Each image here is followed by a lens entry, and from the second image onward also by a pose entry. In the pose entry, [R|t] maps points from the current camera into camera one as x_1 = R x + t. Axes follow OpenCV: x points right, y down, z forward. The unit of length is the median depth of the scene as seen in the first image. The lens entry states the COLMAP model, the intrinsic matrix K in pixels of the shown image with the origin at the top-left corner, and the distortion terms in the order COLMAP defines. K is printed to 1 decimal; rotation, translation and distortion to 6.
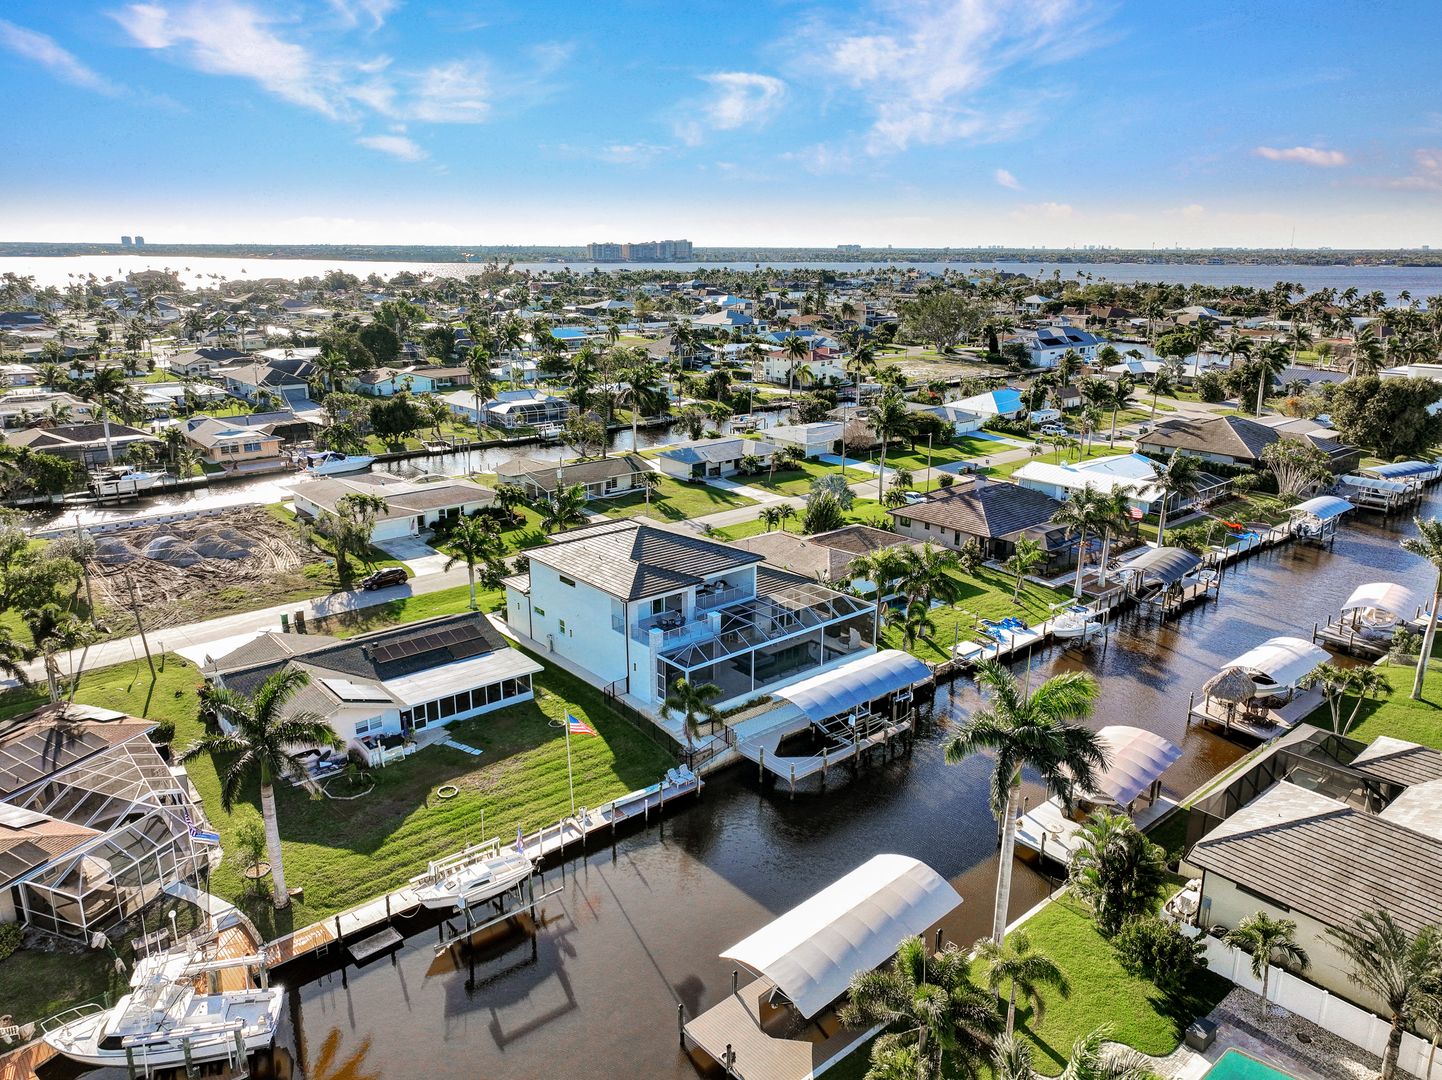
lens RADIAL K [[1006.9, 0, 719.3], [0, 1006.9, 550.4], [0, 0, 1]] dist [0.003781, 0.001597]
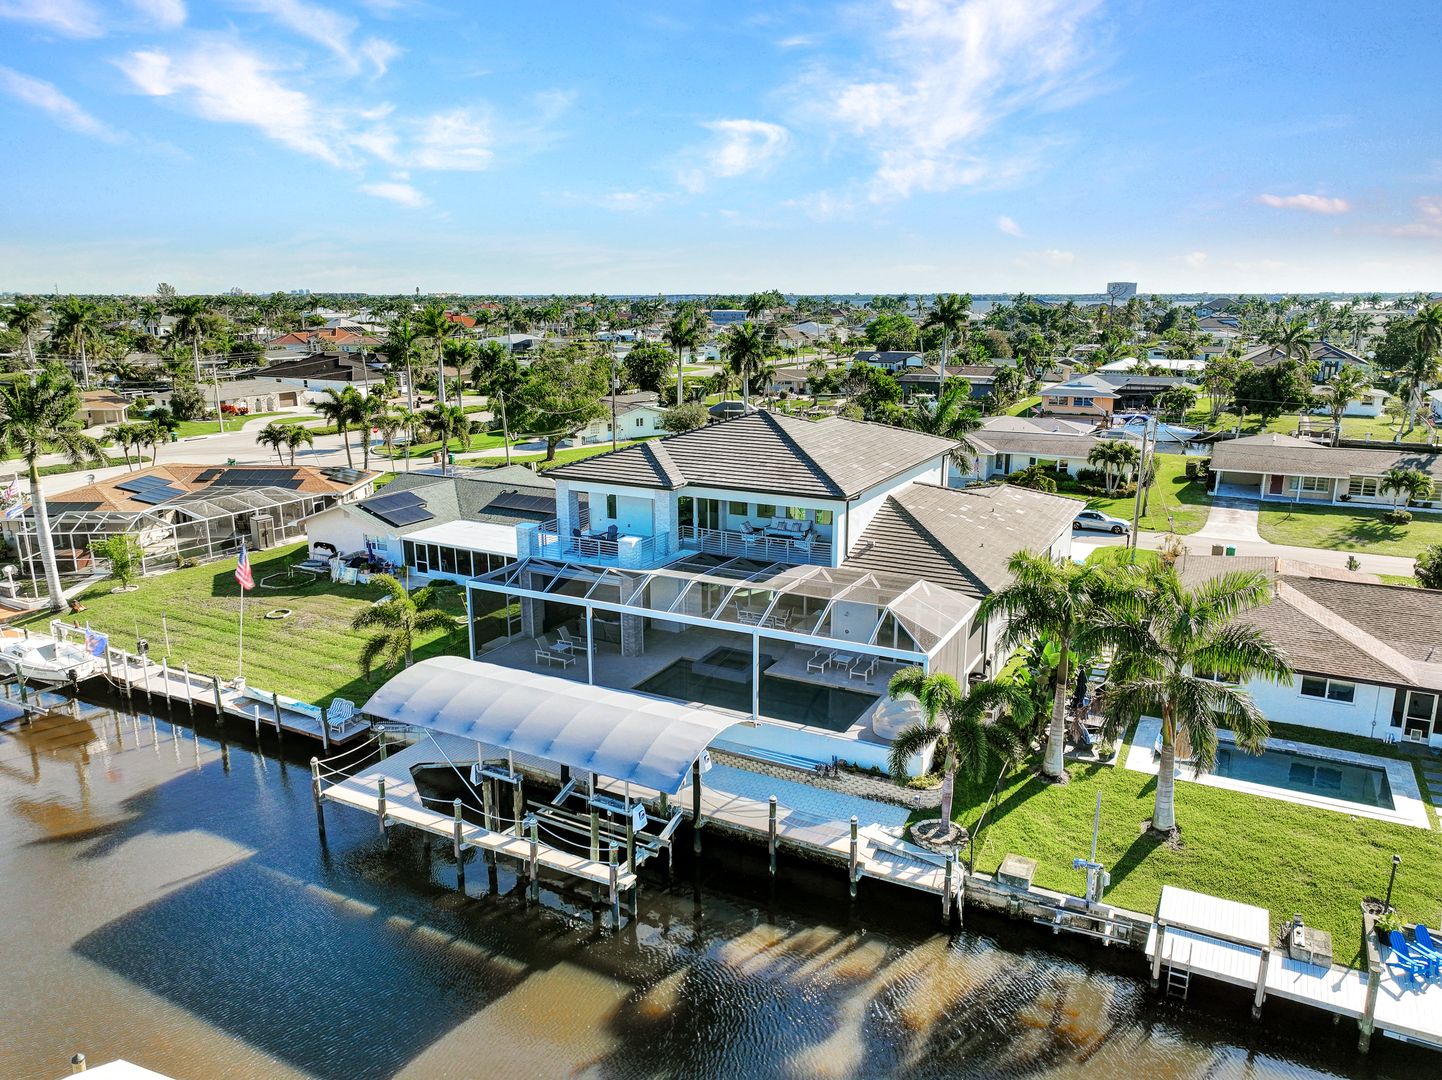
lens RADIAL K [[1006.9, 0, 725.2], [0, 1006.9, 542.6], [0, 0, 1]] dist [0.003781, 0.001597]
pose [[0.372687, 0.218529, -0.901859, 0.468024], [-0.266390, 0.956164, 0.121604, -0.015950], [0.888899, 0.194926, 0.414564, 0.727709]]
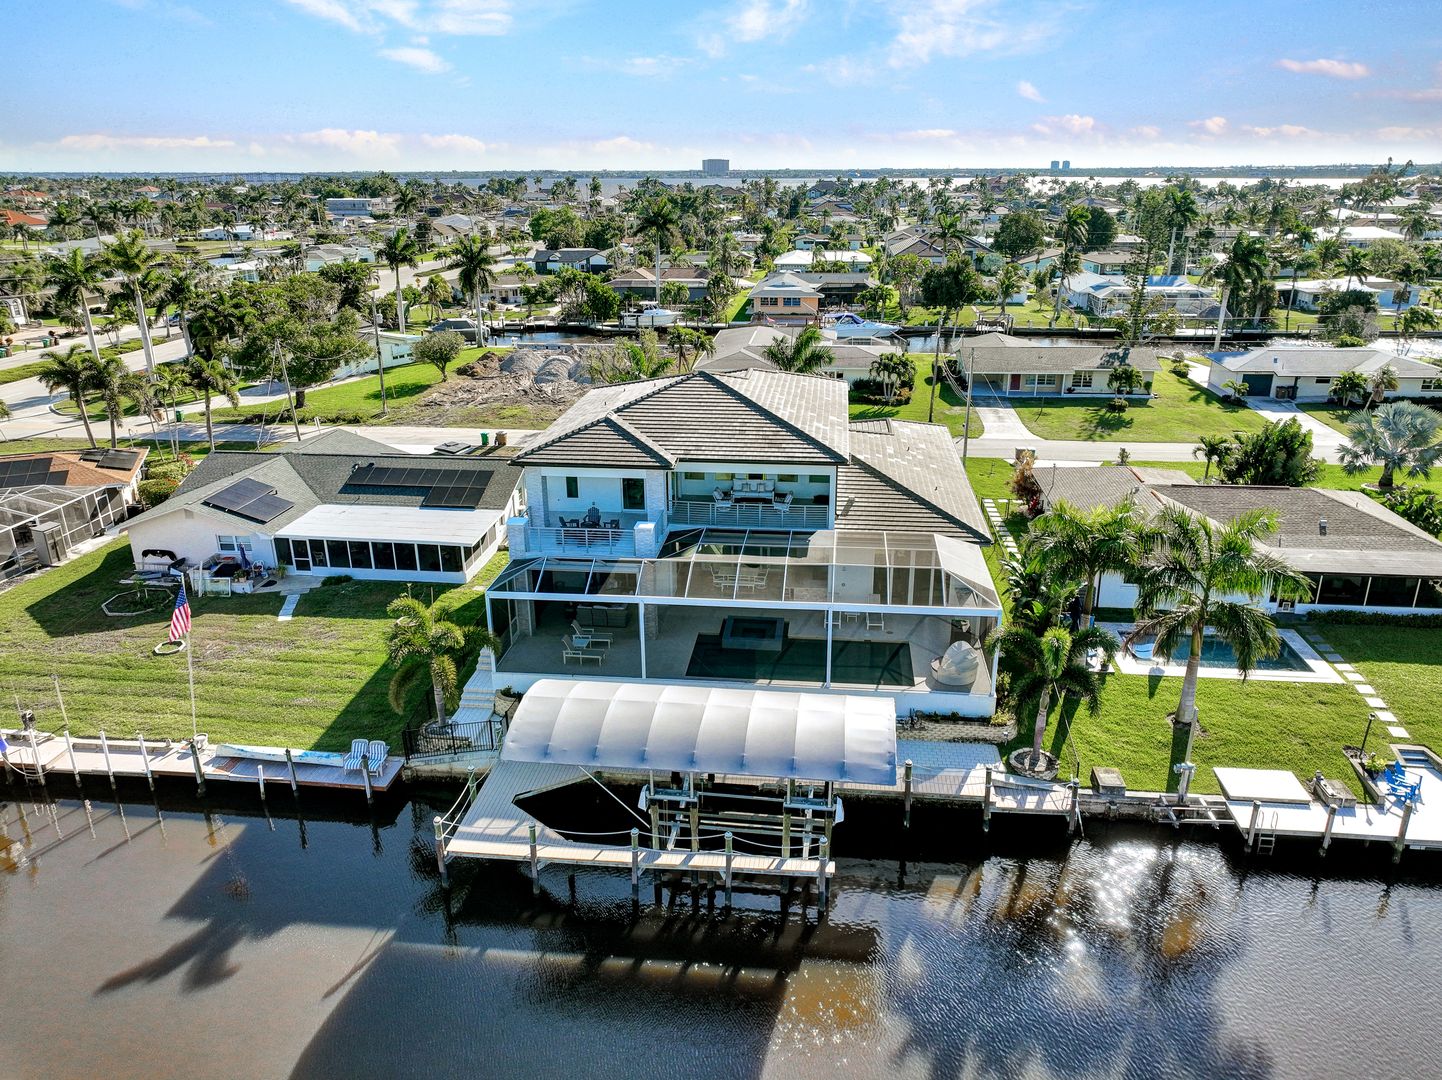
lens RADIAL K [[1006.9, 0, 726.2], [0, 1006.9, 545.6], [0, 0, 1]] dist [0.003781, 0.001597]
pose [[0.688940, 0.247890, -0.681111, 0.362846], [-0.203794, 0.968039, 0.146181, -0.014516], [0.695579, 0.038097, 0.717439, 0.565900]]
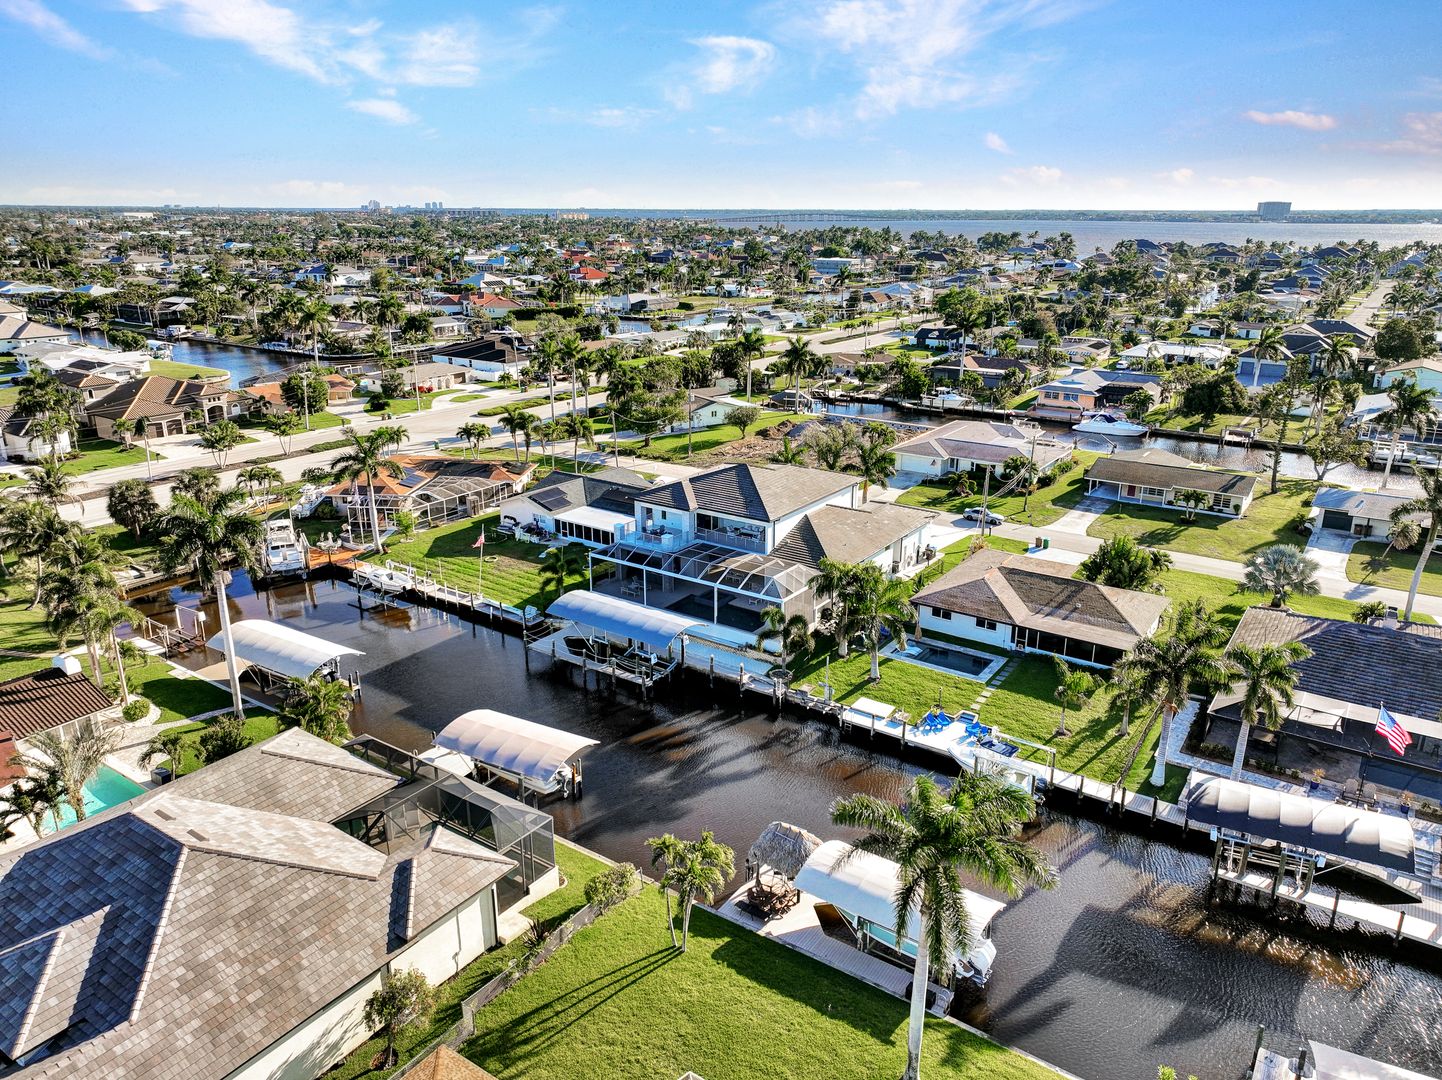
lens RADIAL K [[1006.9, 0, 723.4], [0, 1006.9, 530.7], [0, 0, 1]] dist [0.003781, 0.001597]
pose [[0.257815, 0.292305, -0.920918, 0.965405], [-0.280665, 0.934696, 0.218105, -0.191558], [0.924532, 0.202239, 0.323018, 0.610654]]
